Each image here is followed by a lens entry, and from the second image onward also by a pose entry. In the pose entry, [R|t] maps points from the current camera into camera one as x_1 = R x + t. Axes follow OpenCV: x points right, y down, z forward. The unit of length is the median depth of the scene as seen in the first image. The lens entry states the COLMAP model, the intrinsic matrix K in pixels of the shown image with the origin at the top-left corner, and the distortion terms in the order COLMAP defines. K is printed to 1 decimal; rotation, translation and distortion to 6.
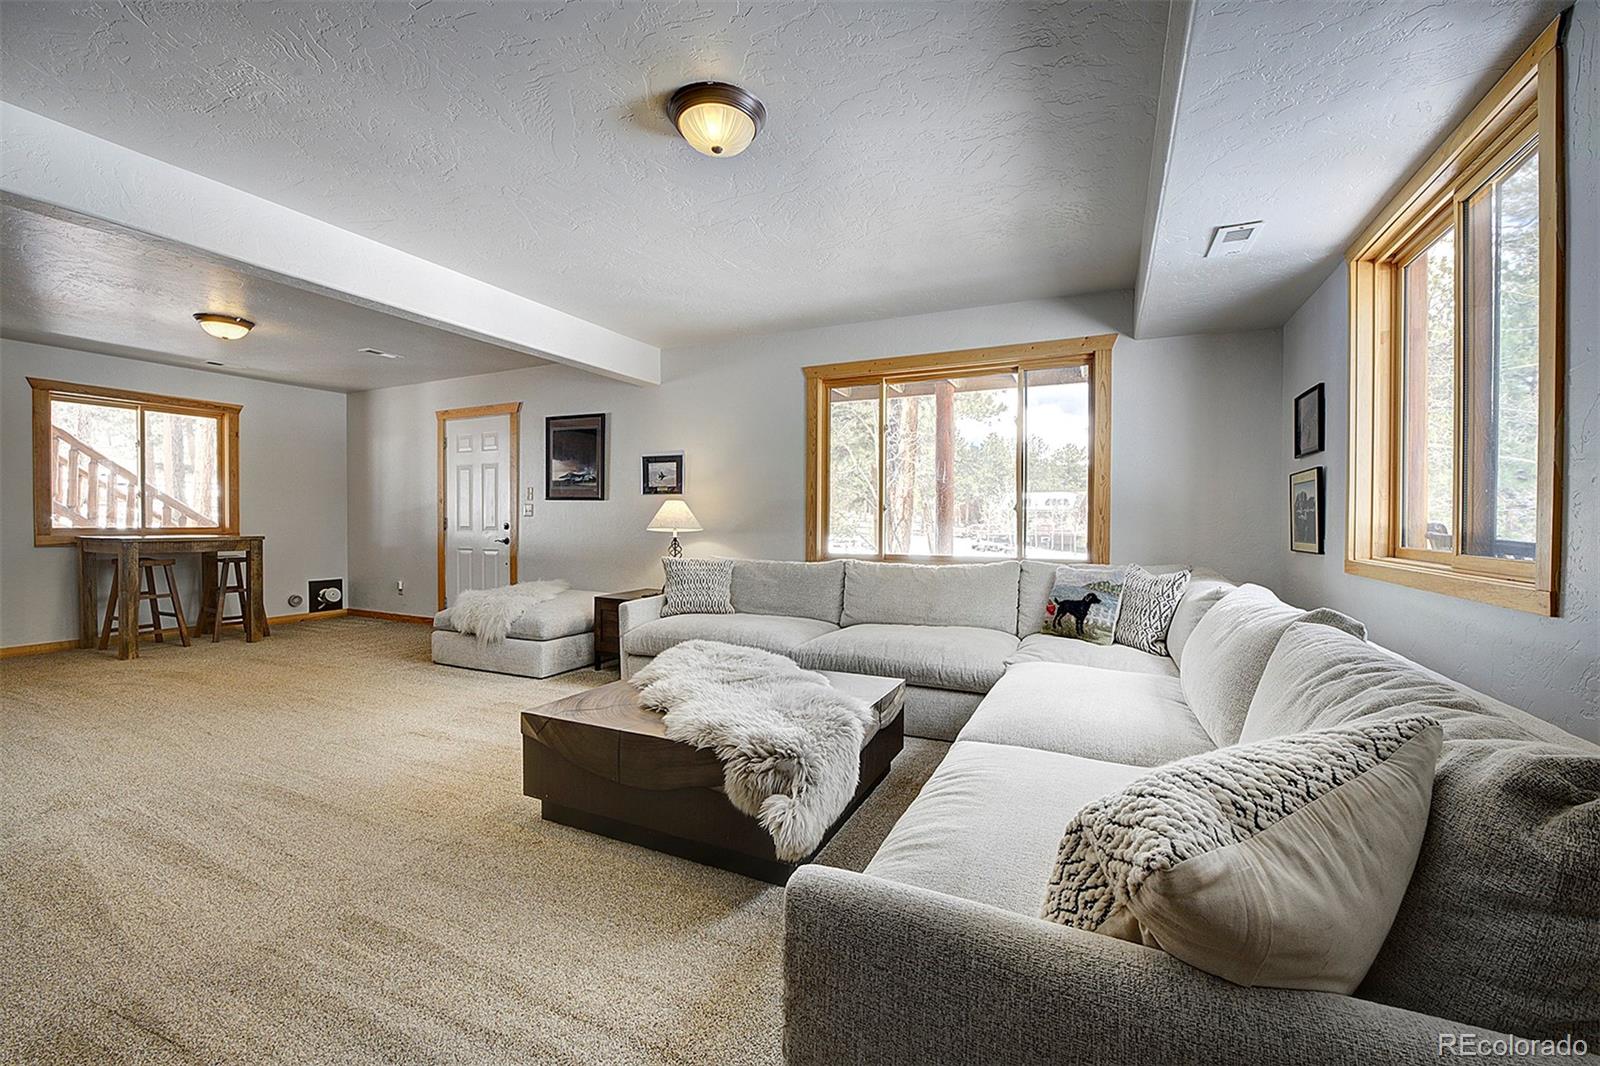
lens RADIAL K [[649.9, 0, 800.0], [0, 649.9, 533.0], [0, 0, 1]] dist [-0.026172, -0.000103]
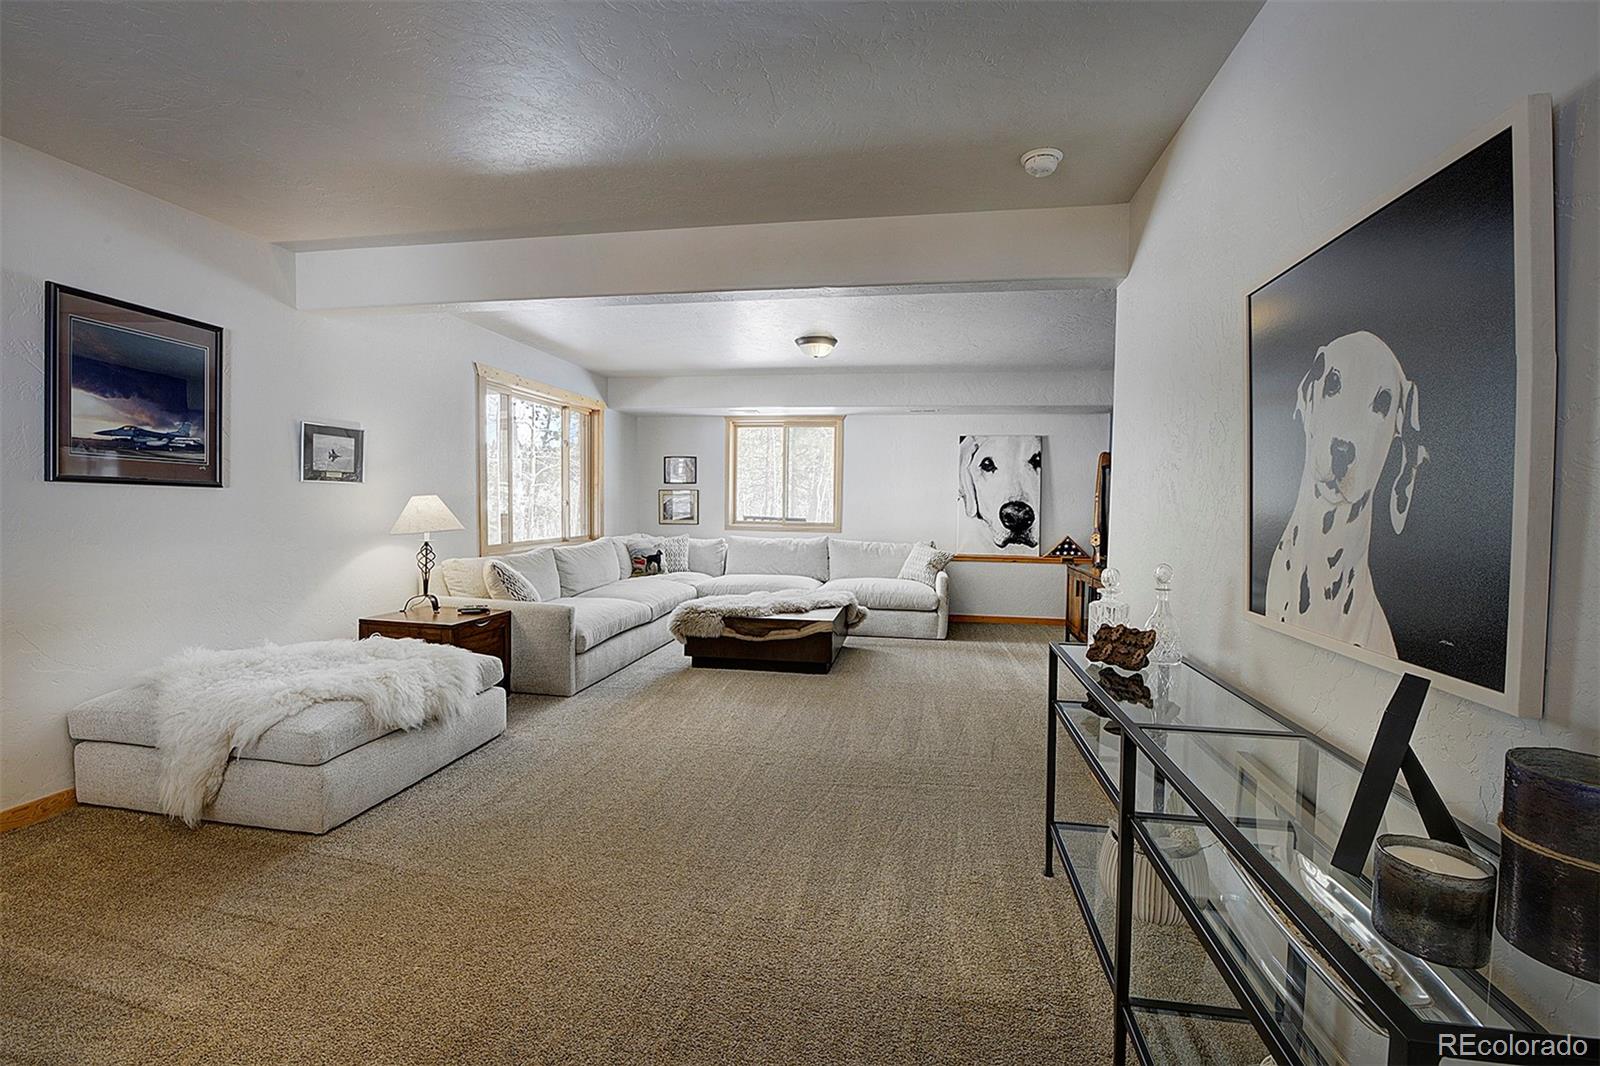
lens RADIAL K [[691.7, 0, 800.0], [0, 691.7, 533.0], [0, 0, 1]] dist [-0.019993, 0.000084]
pose [[-0.257582, -0.052586, 0.964825, -1.037556], [0.000356, 0.998513, 0.054517, -0.044339], [-0.966256, 0.014386, -0.257180, 0.700380]]
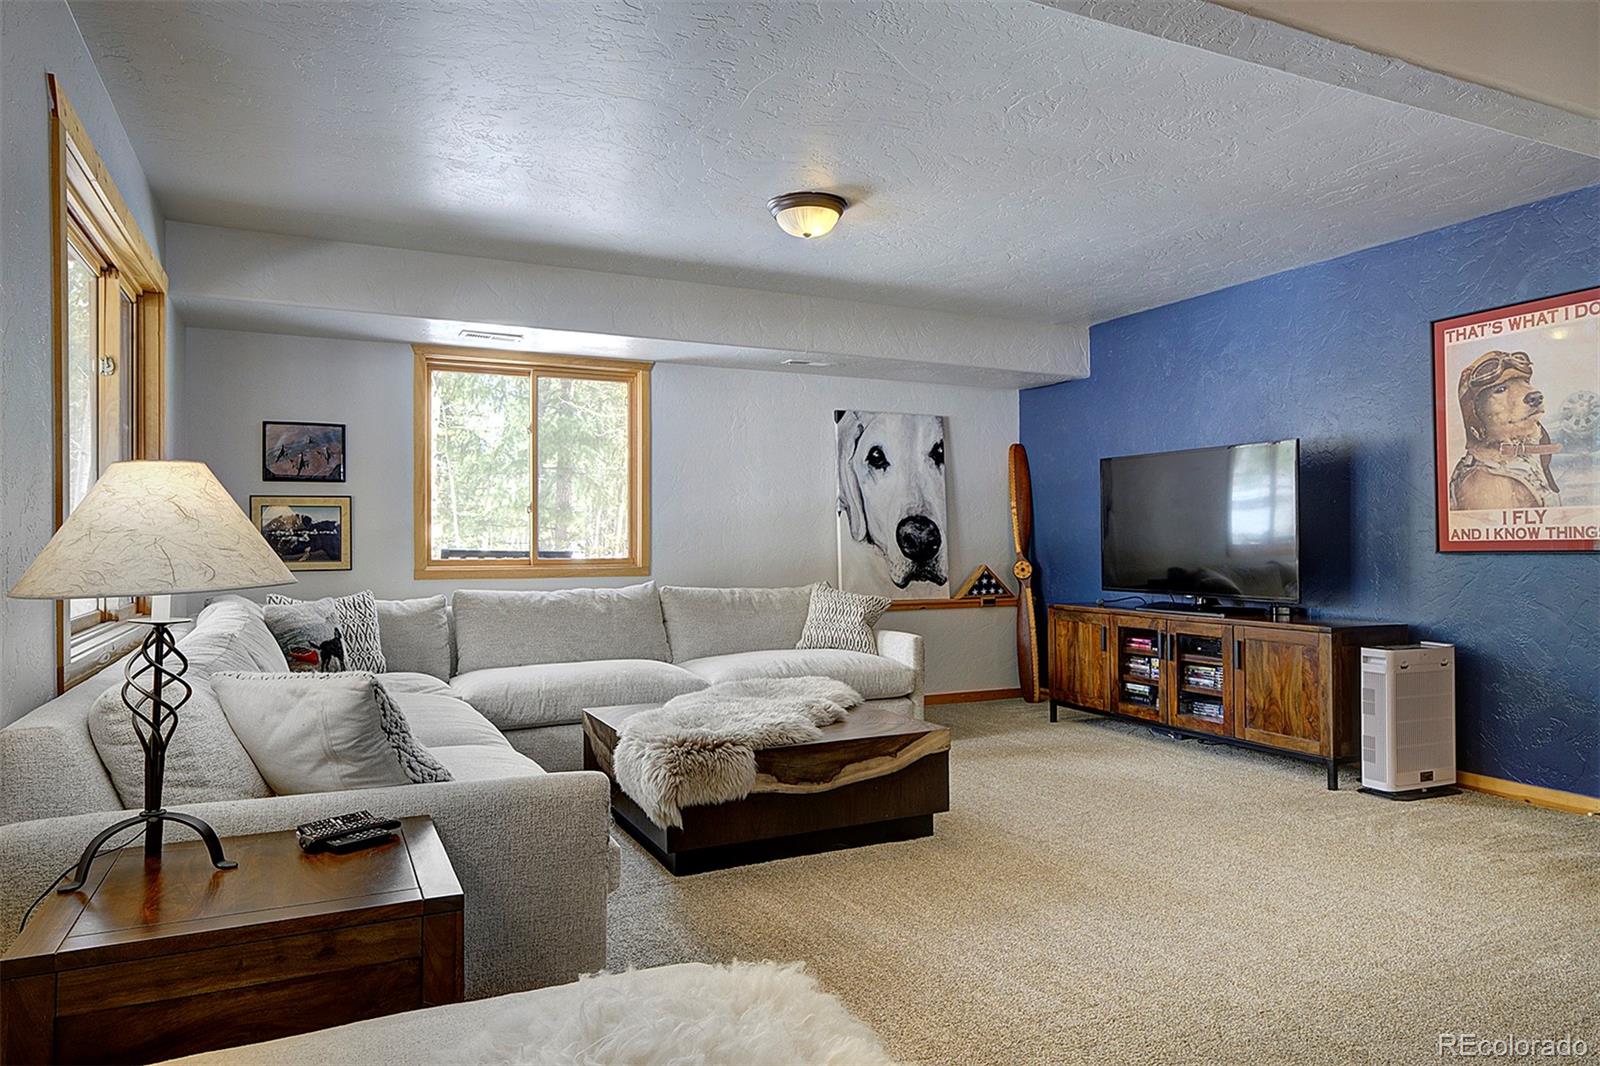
lens RADIAL K [[1015.5, 0, 801.9], [0, 1015.5, 504.1], [0, 0, 1]] dist [0.000412, -0.000412]
pose [[-0.776231, 0.026789, 0.629880, -0.542664], [0.013314, 0.999571, -0.026105, -0.015396], [-0.630308, -0.011877, -0.776254, 1.026415]]
